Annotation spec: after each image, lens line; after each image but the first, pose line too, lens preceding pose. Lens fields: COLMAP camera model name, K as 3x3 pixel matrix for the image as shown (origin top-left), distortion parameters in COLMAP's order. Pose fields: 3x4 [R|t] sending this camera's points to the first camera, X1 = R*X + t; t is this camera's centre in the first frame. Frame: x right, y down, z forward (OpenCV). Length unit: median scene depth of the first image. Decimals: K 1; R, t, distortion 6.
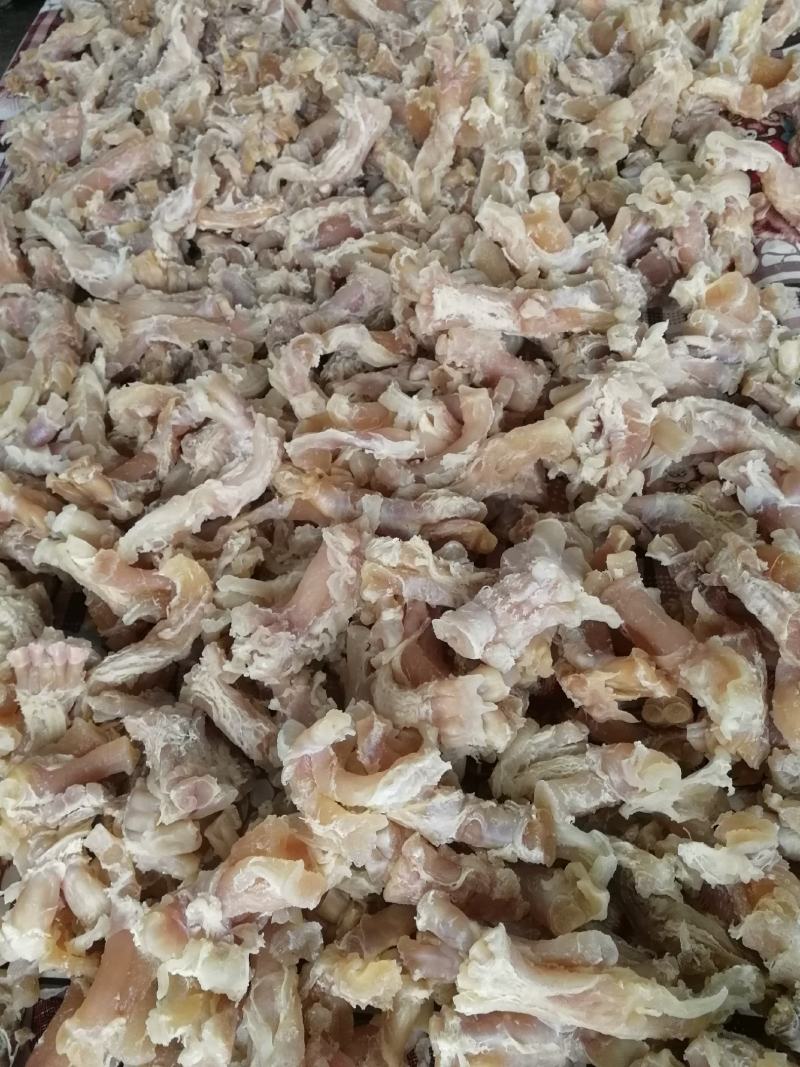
lens RADIAL K [[922.1, 0, 391.3], [0, 922.1, 530.1], [0, 0, 1]] dist [0.130082, -0.242728]
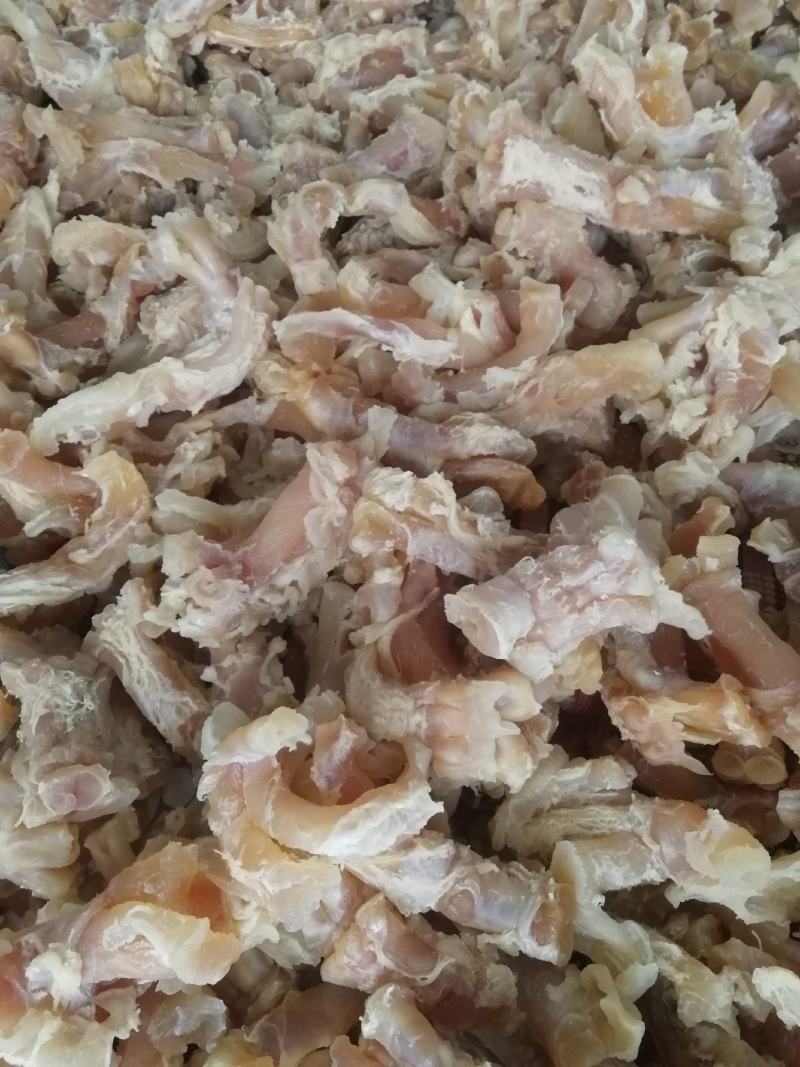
lens RADIAL K [[886.4, 0, 399.5], [0, 886.4, 540.5], [0, 0, 1]] dist [0.028670, -0.047377]
pose [[0.989673, 0.141600, 0.022306, -0.009038], [-0.142884, 0.986956, 0.074178, 0.011460], [-0.011512, -0.076599, 0.996996, 0.307843]]
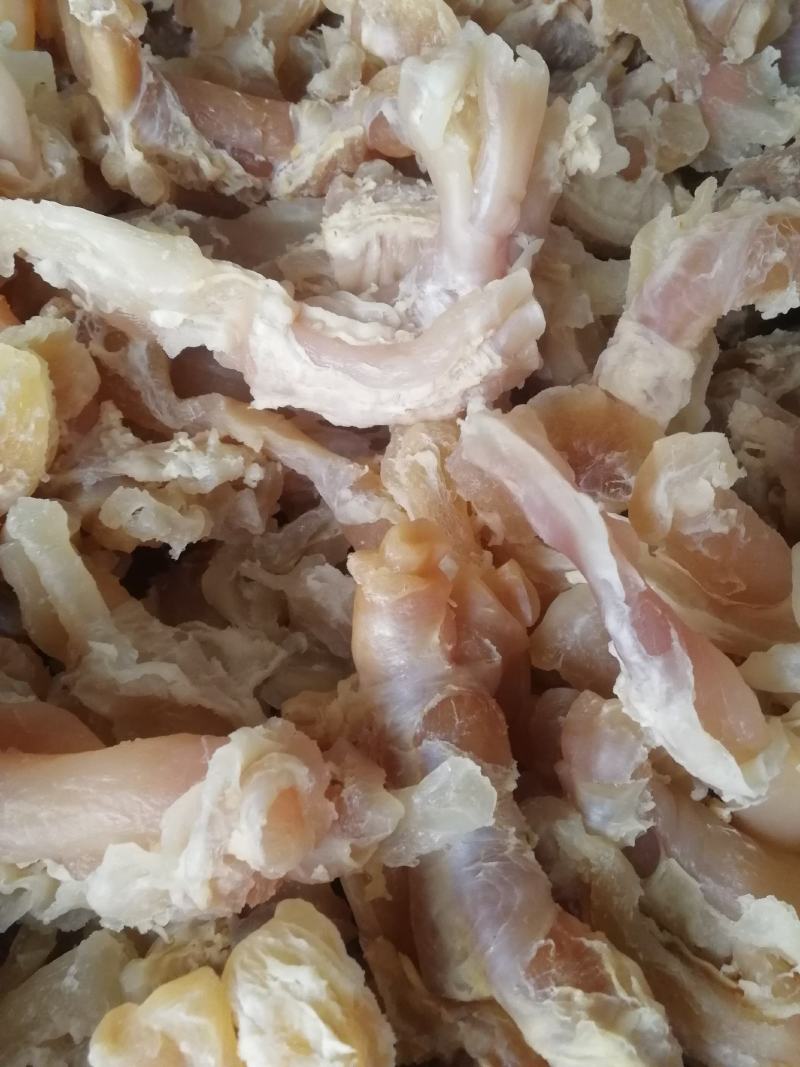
lens RADIAL K [[891.5, 0, 418.9], [0, 891.5, 504.4], [0, 0, 1]] dist [0.007262, -0.045439]
pose [[0.572825, 0.807947, -0.138177, -0.061514], [-0.771008, 0.588325, 0.243764, -0.138341], [0.278242, -0.033098, 0.959941, 0.762702]]
